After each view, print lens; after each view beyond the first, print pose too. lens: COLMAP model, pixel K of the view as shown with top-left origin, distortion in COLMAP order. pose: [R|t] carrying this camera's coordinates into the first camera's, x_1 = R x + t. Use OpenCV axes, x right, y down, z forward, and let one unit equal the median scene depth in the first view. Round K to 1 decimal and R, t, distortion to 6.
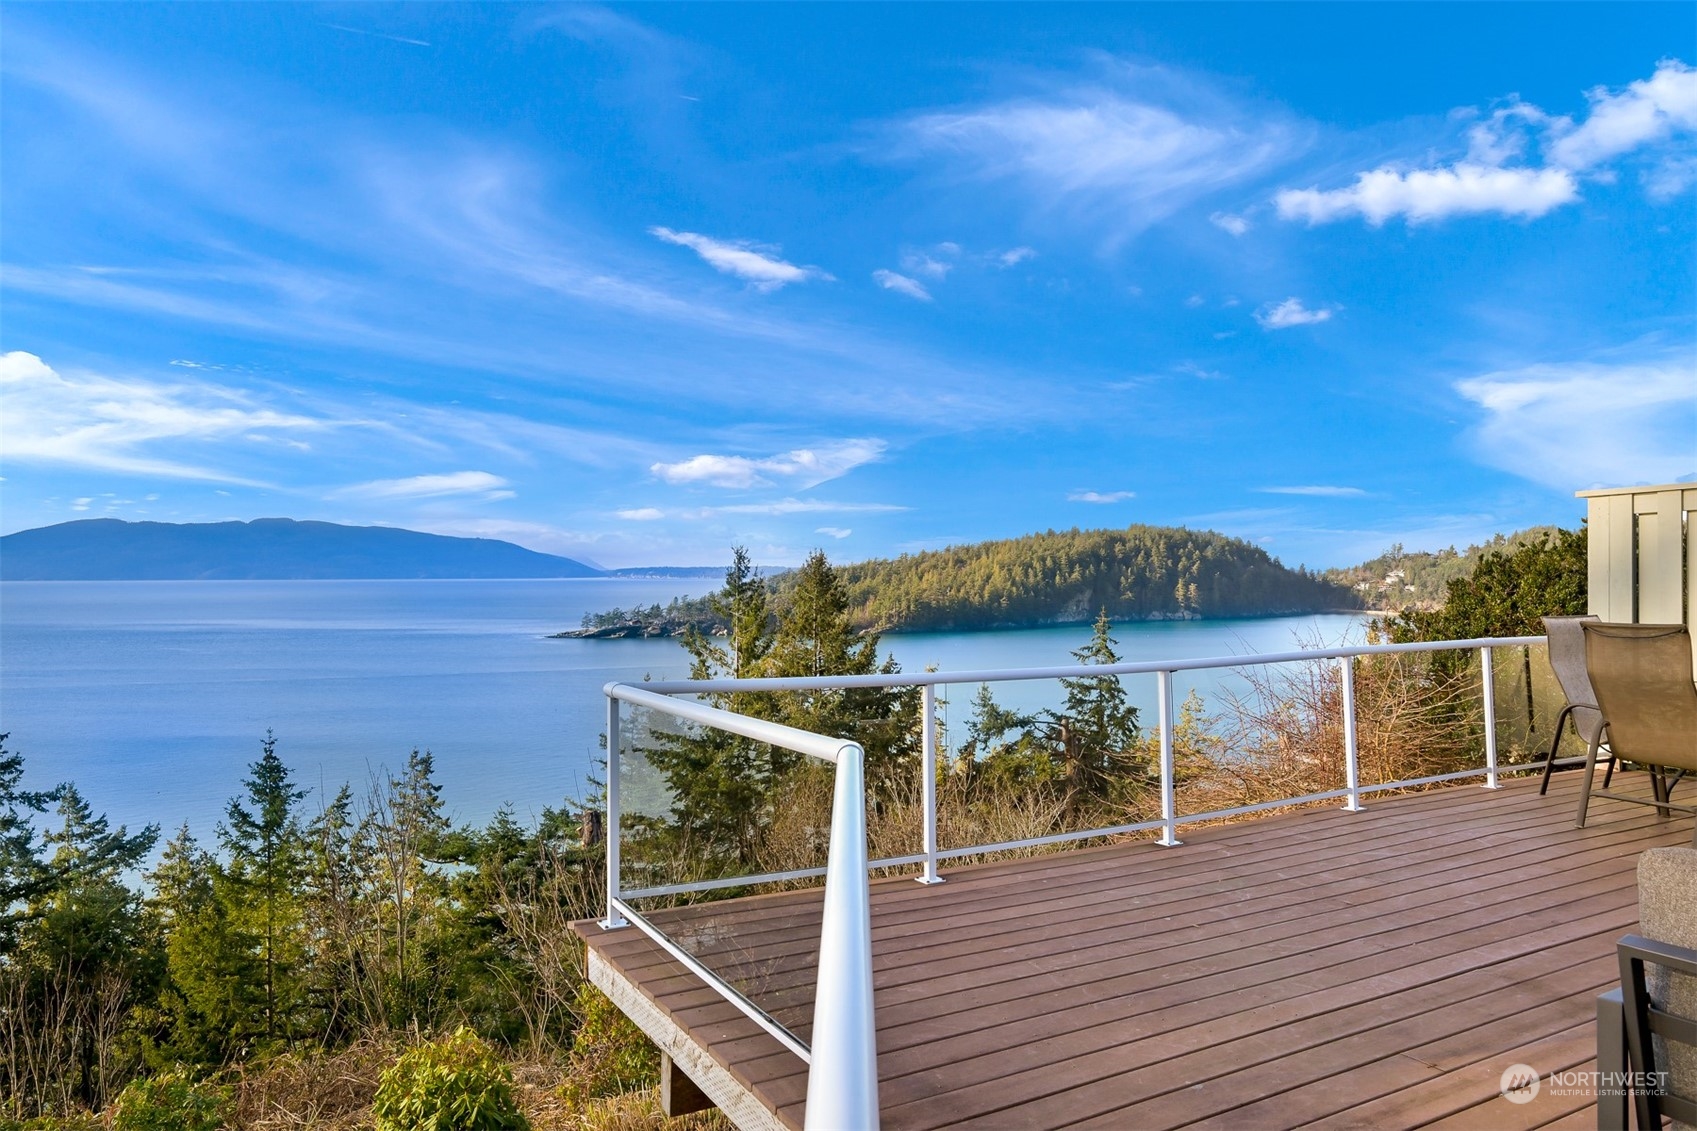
lens RADIAL K [[1134.4, 0, 853.8], [0, 1134.4, 563.6], [0, 0, 1]] dist [-0.003698, -0.002083]
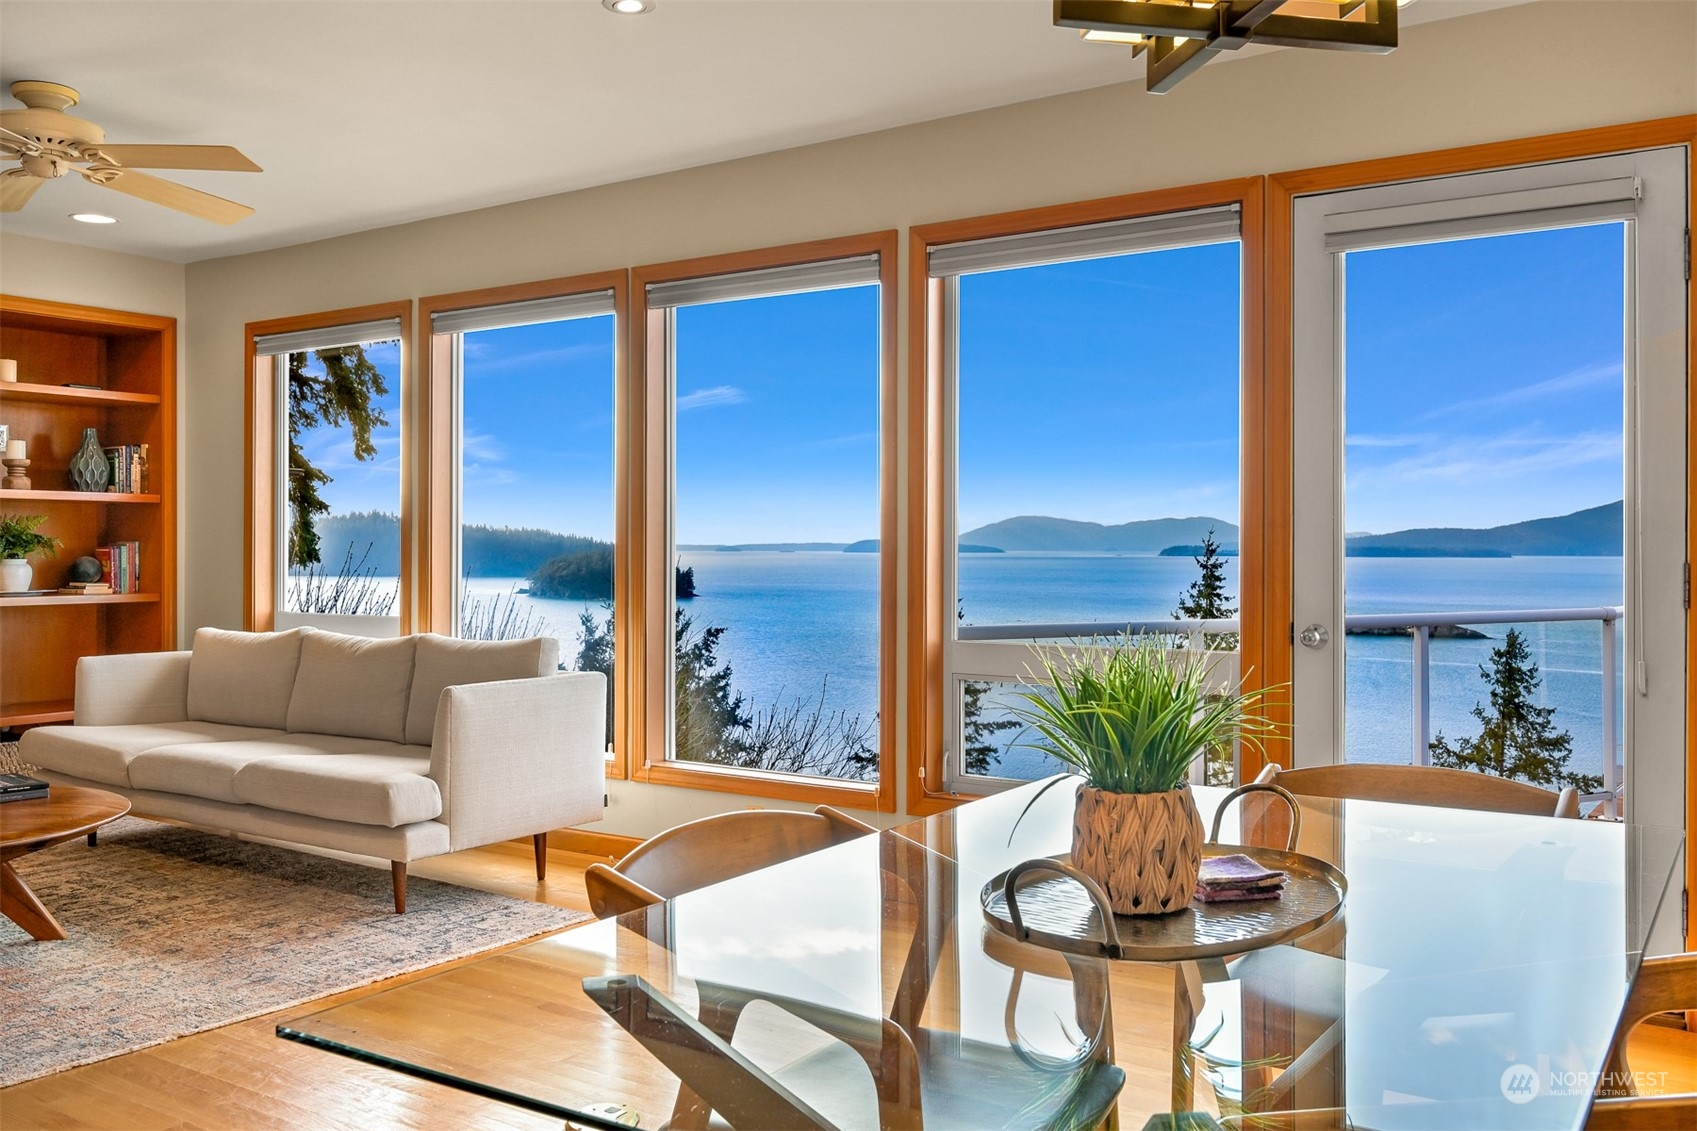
lens RADIAL K [[1468.9, 0, 851.9], [0, 1468.9, 554.4], [0, 0, 1]] dist [-0.008803, 0.003181]
pose [[0.435254, 0.008010, -0.900272, 0.094945], [0.003685, 0.999936, 0.010678, 0.002432], [0.900300, -0.007965, 0.435197, -0.068880]]
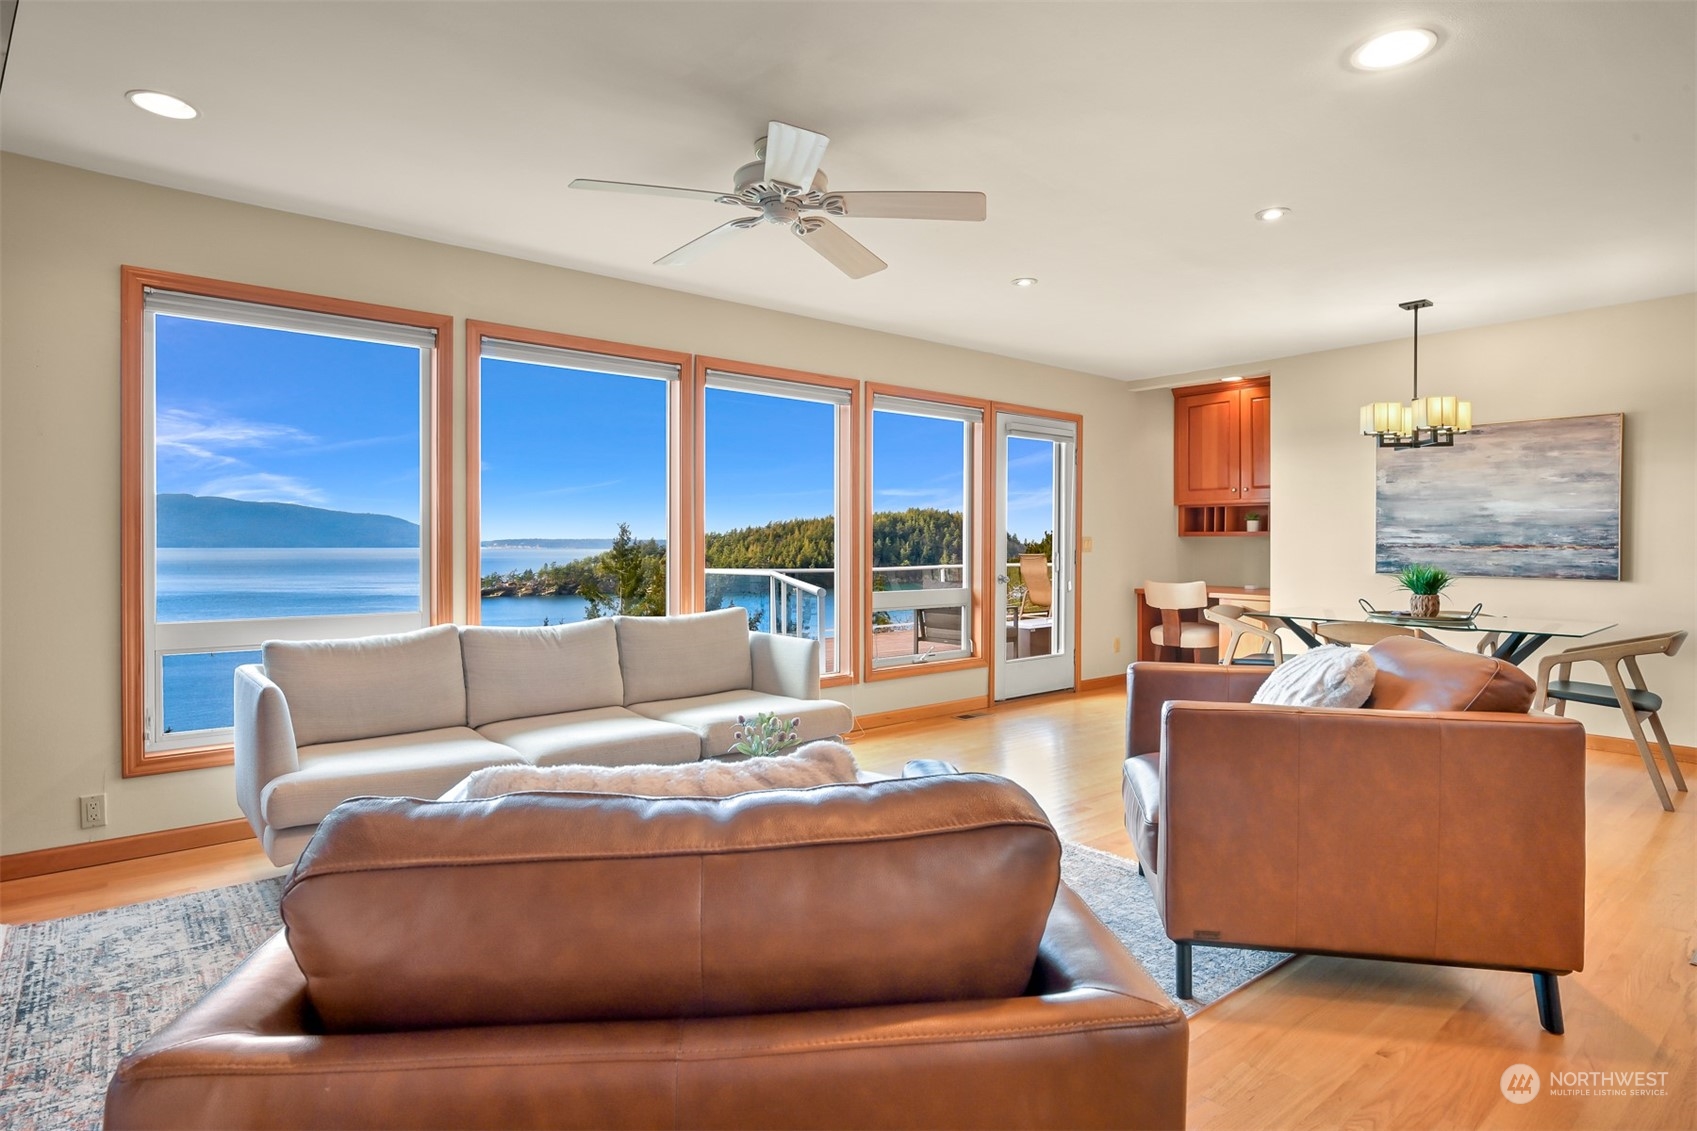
lens RADIAL K [[894.1, 0, 852.0], [0, 894.1, 550.6], [0, 0, 1]] dist [-0.000739, 0.000155]
pose [[0.984525, 0.004291, 0.175194, -0.017197], [-0.006815, 0.999881, 0.013804, 0.002070], [-0.175114, -0.014785, 0.984437, -0.139230]]
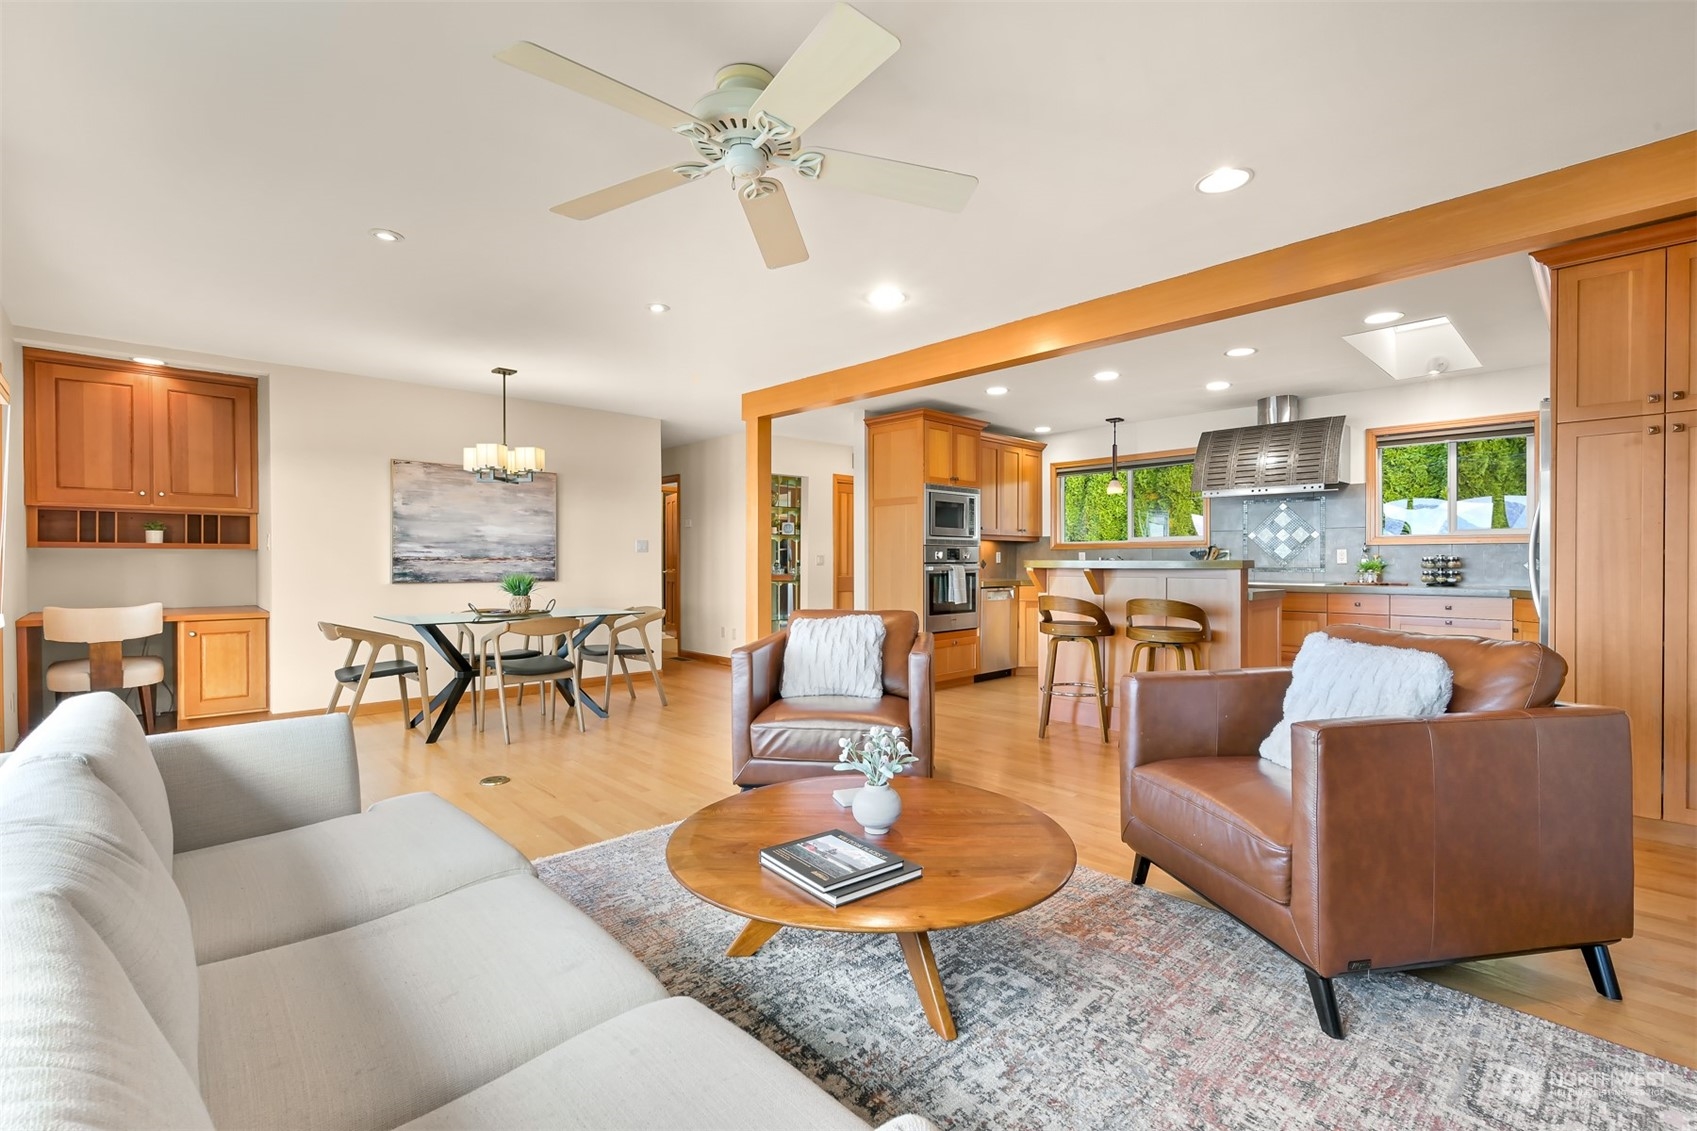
lens RADIAL K [[746.2, 0, 852.3], [0, 746.2, 567.5], [0, 0, 1]] dist [-0.003138, 0.000029]
pose [[-0.247552, -0.007792, 0.968843, -0.056859], [-0.005451, 0.999963, 0.006649, 0.002808], [-0.968859, -0.003635, -0.247585, -0.069383]]
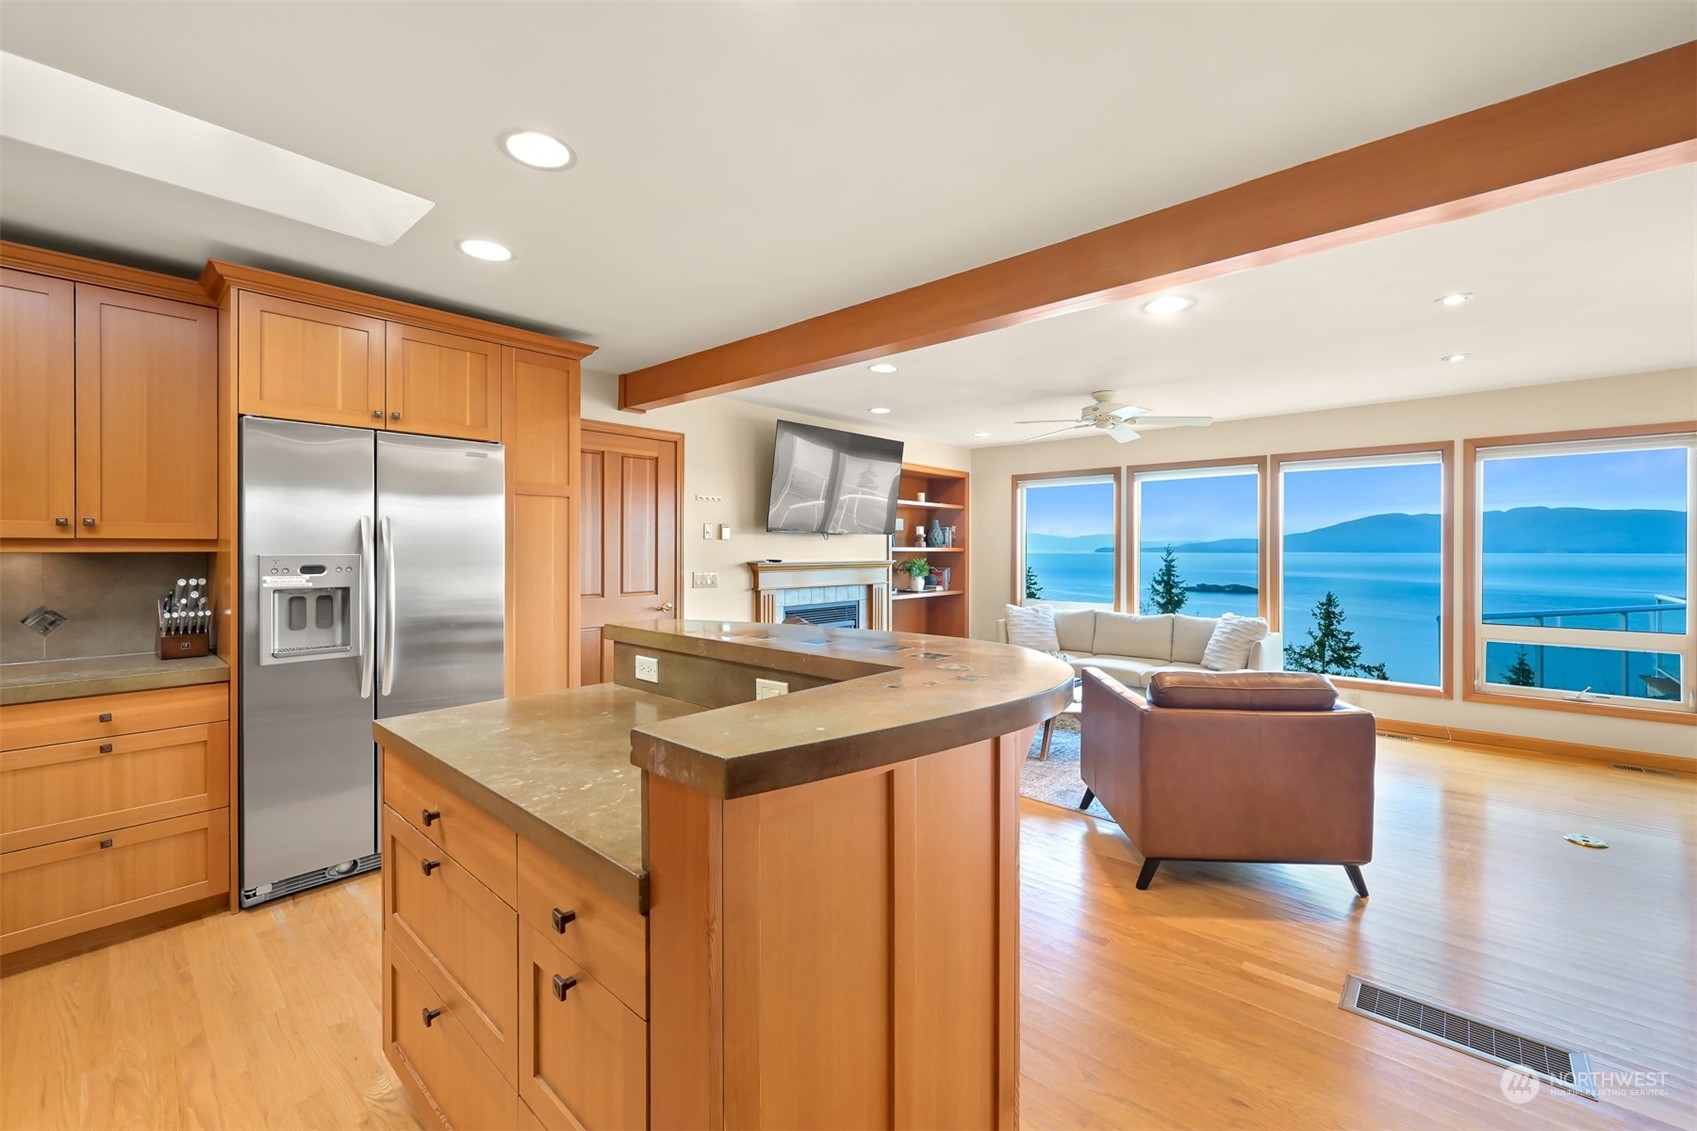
lens RADIAL K [[682.4, 0, 852.2], [0, 682.4, 549.0], [0, 0, 1]] dist [-0.000152, 0.000534]
pose [[0.310963, 0.003039, -0.950417, 0.076043], [0.007038, 0.999960, 0.005500, -0.003140], [0.950396, -0.008399, 0.310929, -0.143262]]
